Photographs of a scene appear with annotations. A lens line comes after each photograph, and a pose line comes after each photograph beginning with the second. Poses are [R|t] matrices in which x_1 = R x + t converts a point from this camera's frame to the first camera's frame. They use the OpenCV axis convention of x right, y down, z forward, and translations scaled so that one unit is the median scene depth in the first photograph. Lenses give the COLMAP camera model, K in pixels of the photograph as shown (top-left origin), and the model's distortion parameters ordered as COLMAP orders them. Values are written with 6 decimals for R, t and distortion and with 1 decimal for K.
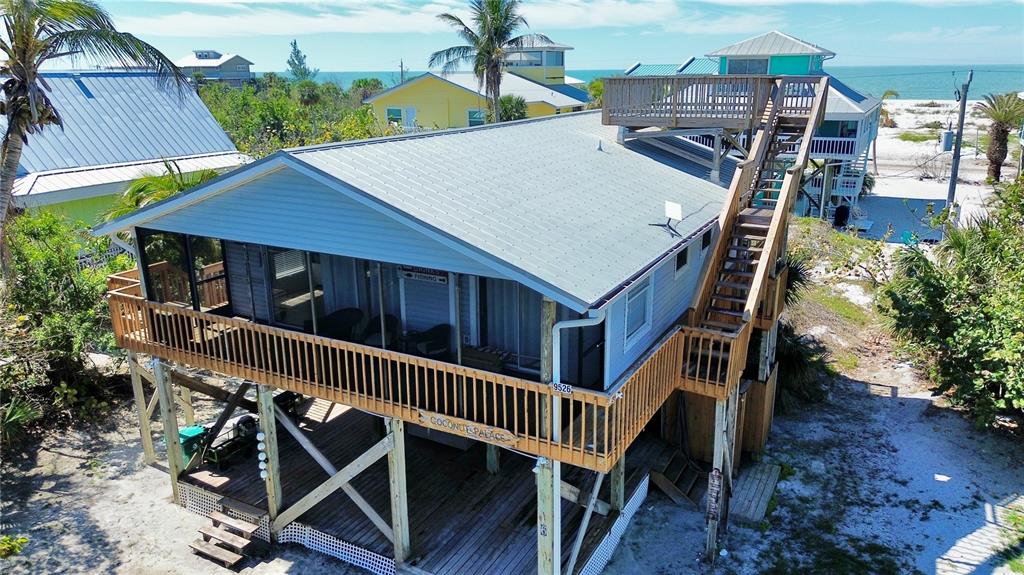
lens RADIAL K [[729.8, 0, 513.3], [0, 729.8, 282.5], [0, 0, 1]] dist [0.067844, -0.064157]
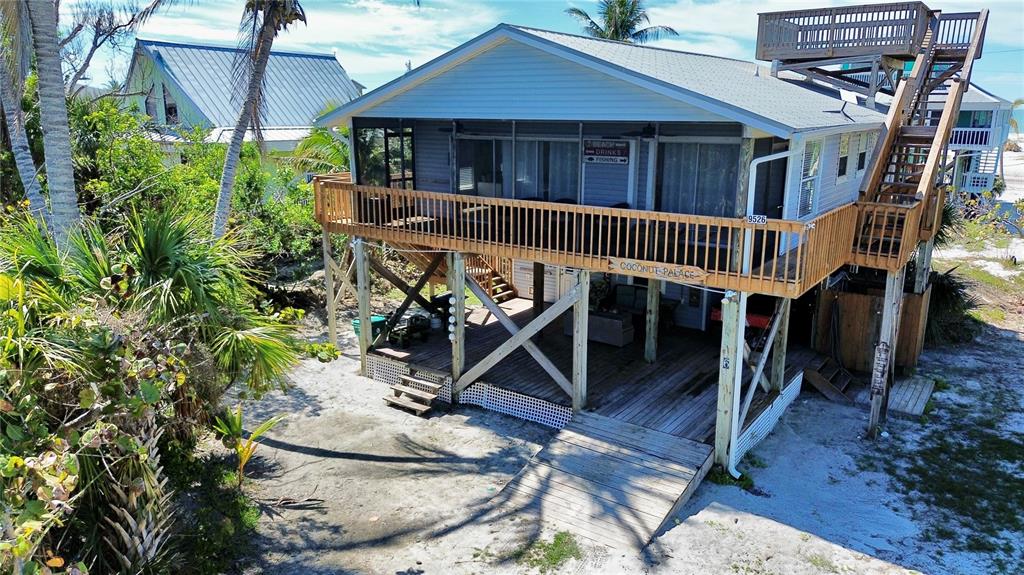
lens RADIAL K [[729.8, 0, 512.1], [0, 729.8, 278.2], [0, 0, 1]] dist [0.067844, -0.064157]
pose [[0.992670, 0.040374, -0.113914, -0.113761], [-0.046508, 0.997578, -0.051720, 0.206834], [0.111550, 0.056639, 0.992144, -0.091596]]
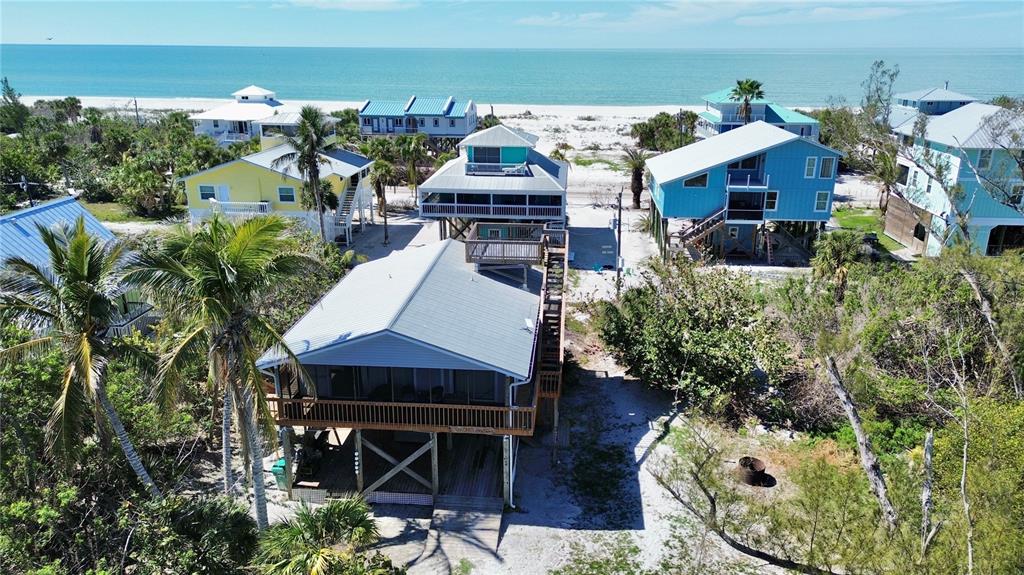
lens RADIAL K [[729.8, 0, 514.2], [0, 729.8, 277.2], [0, 0, 1]] dist [0.067844, -0.064157]
pose [[0.916024, -0.110255, 0.385675, -0.616923], [0.102290, 0.993902, 0.041181, -0.297787], [-0.387863, 0.001727, 0.921715, -0.991590]]
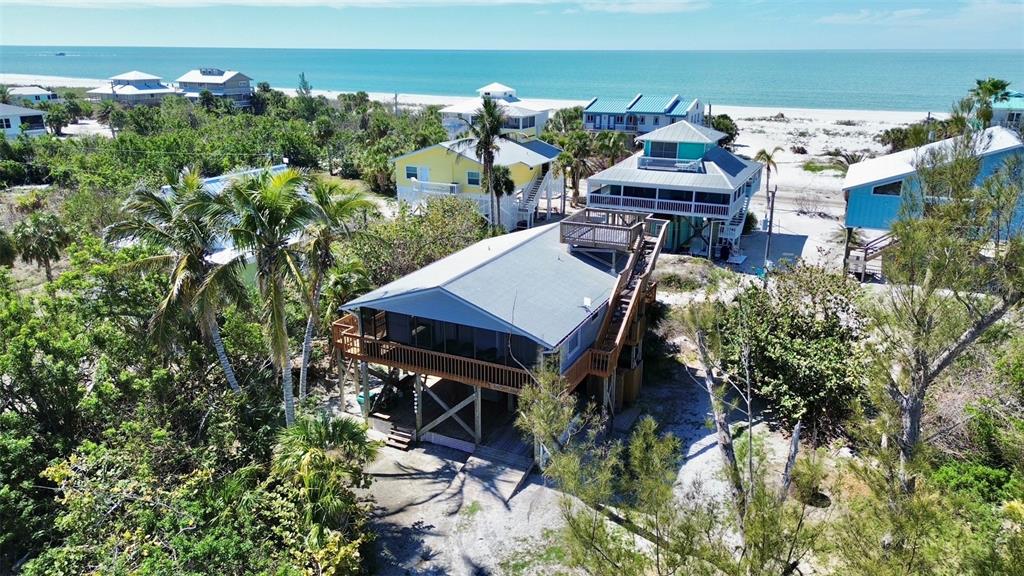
lens RADIAL K [[729.8, 0, 509.2], [0, 729.8, 271.6], [0, 0, 1]] dist [0.067844, -0.064157]
pose [[0.999210, -0.002930, 0.039635, -0.120685], [0.002468, 0.999928, 0.011704, -0.194882], [-0.039666, -0.011597, 0.999146, -1.234005]]
